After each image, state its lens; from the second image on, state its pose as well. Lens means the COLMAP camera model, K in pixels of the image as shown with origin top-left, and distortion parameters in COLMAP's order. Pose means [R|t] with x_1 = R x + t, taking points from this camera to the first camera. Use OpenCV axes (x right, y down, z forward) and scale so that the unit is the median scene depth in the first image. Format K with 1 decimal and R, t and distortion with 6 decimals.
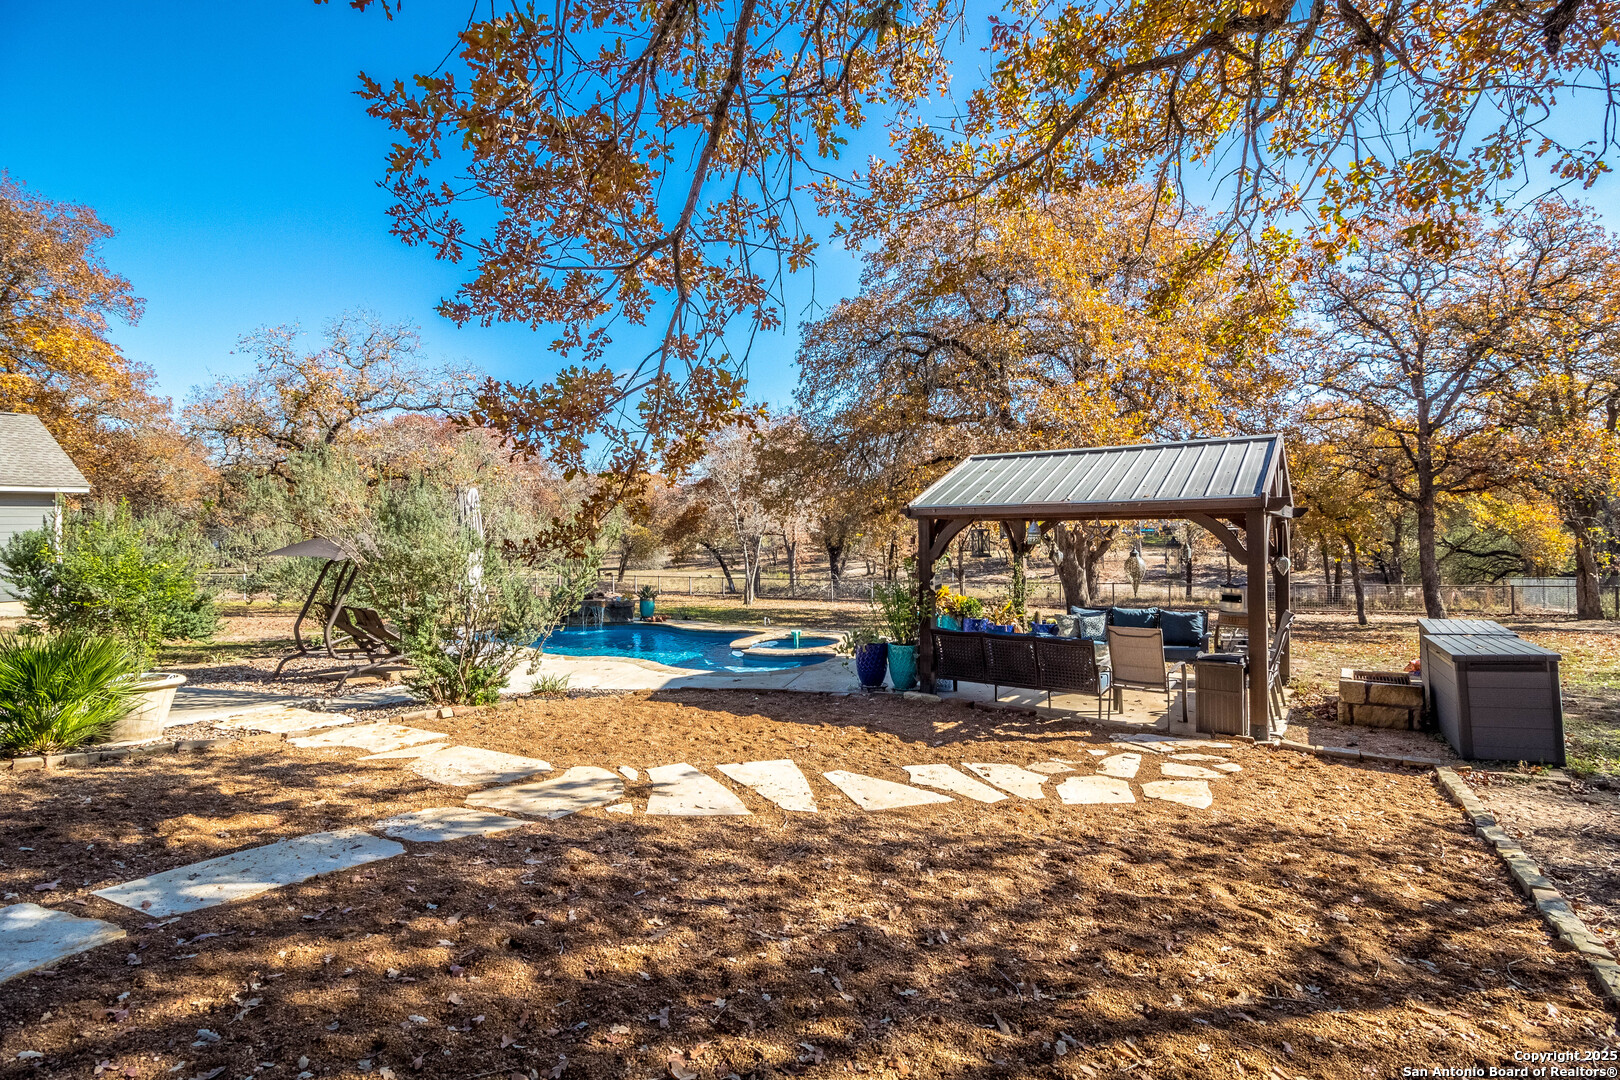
lens RADIAL K [[761.6, 0, 810.0], [0, 761.6, 540.0], [0, 0, 1]] dist [-0.004021, -0.000211]
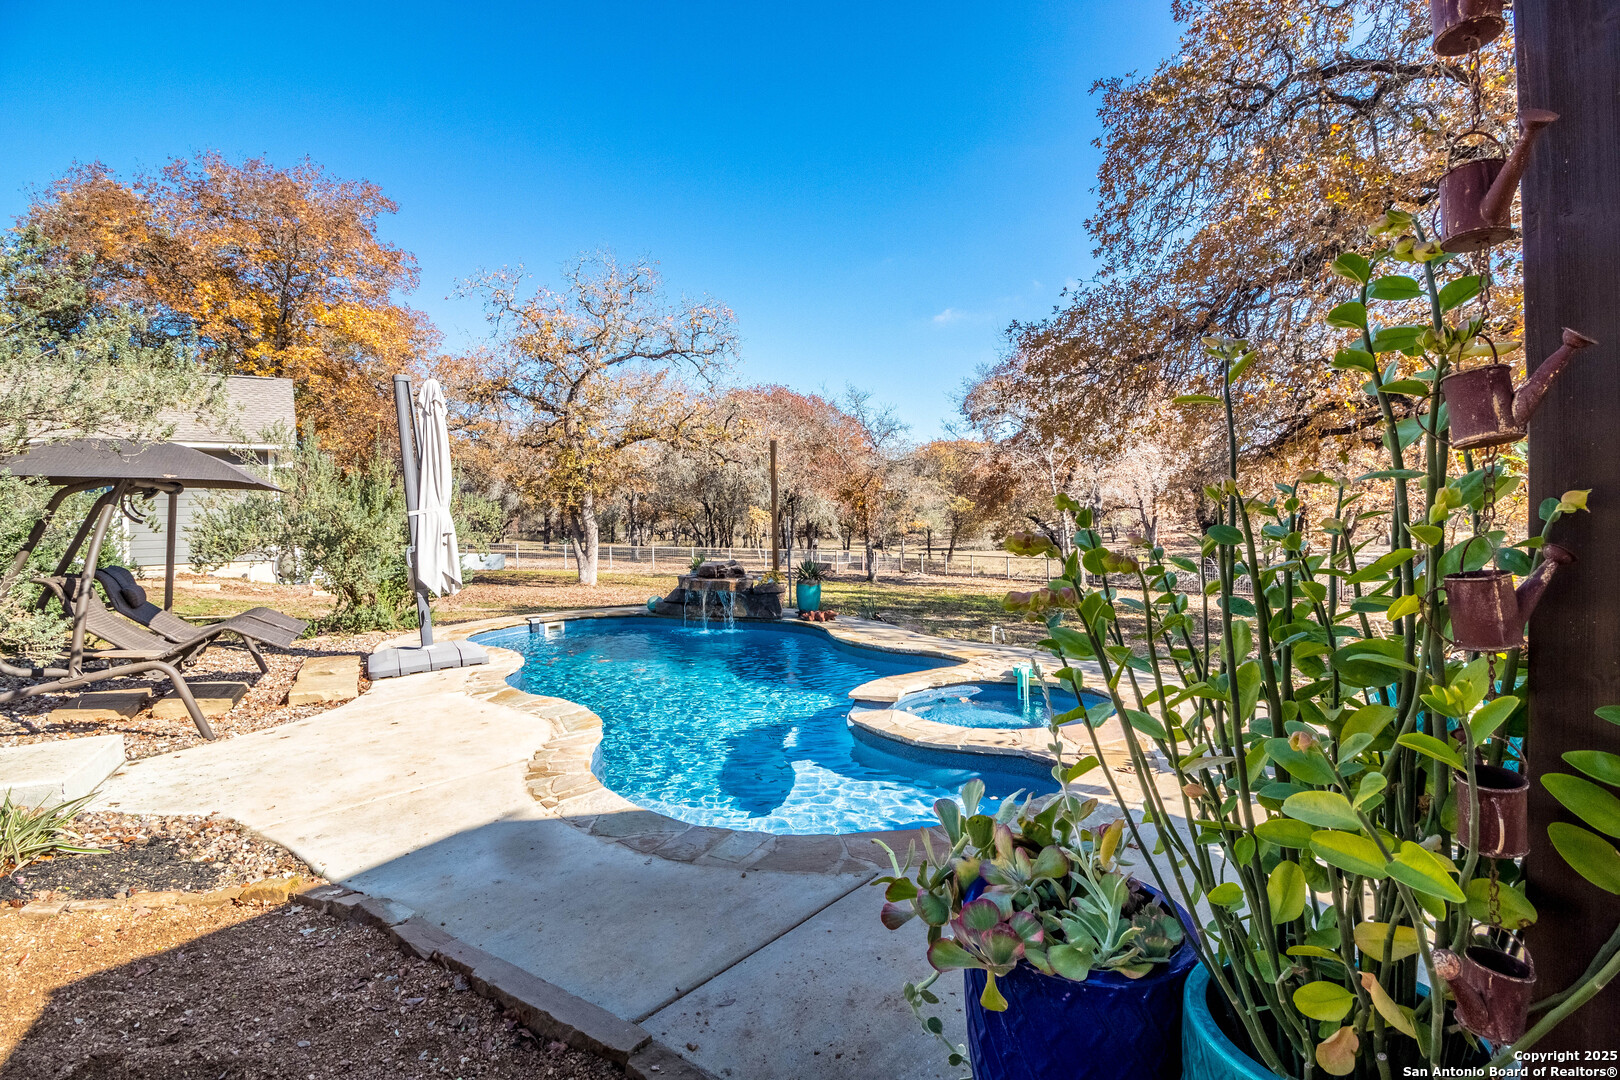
lens RADIAL K [[761.6, 0, 810.0], [0, 761.6, 540.0], [0, 0, 1]] dist [-0.004021, -0.000211]
pose [[0.893309, 0.006080, -0.449401, 0.049184], [0.004406, 0.999742, 0.022284, 0.026285], [0.449421, -0.021887, 0.893052, 0.399976]]
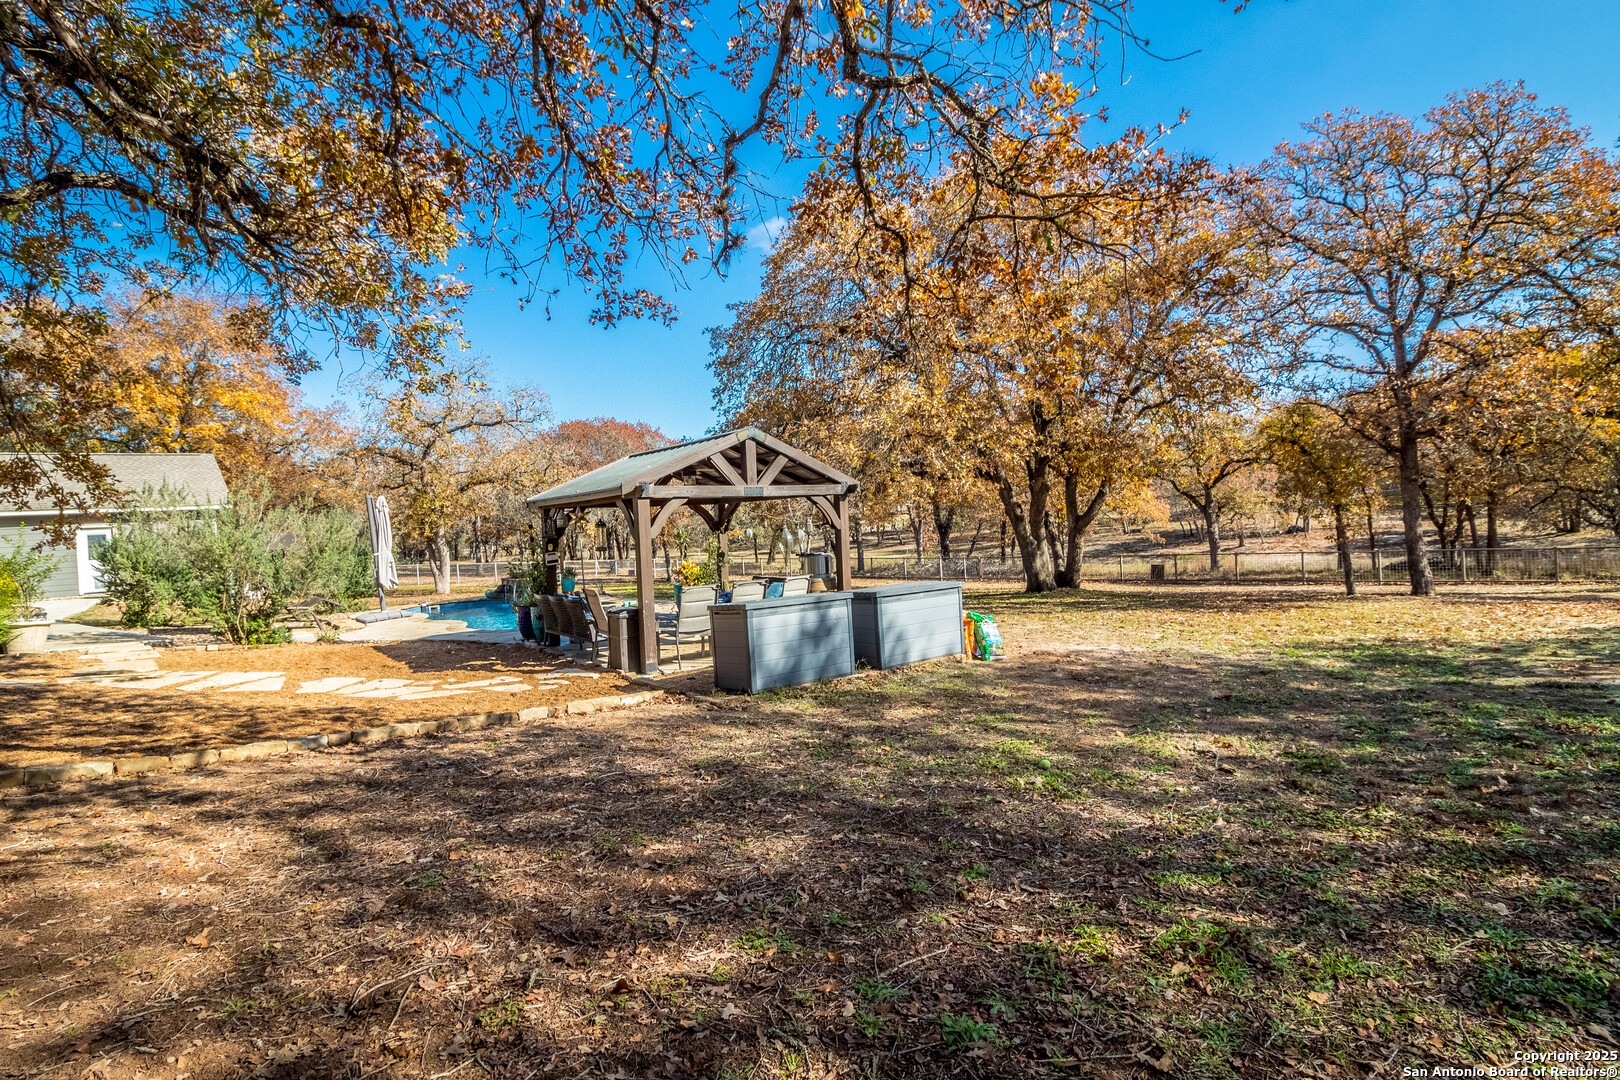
lens RADIAL K [[761.6, 0, 810.0], [0, 761.6, 540.0], [0, 0, 1]] dist [-0.004021, -0.000211]
pose [[0.959524, -0.033035, -0.279681, 0.417747], [0.039978, 0.999017, 0.019154, 0.008662], [0.278773, -0.029560, 0.959902, -0.036433]]
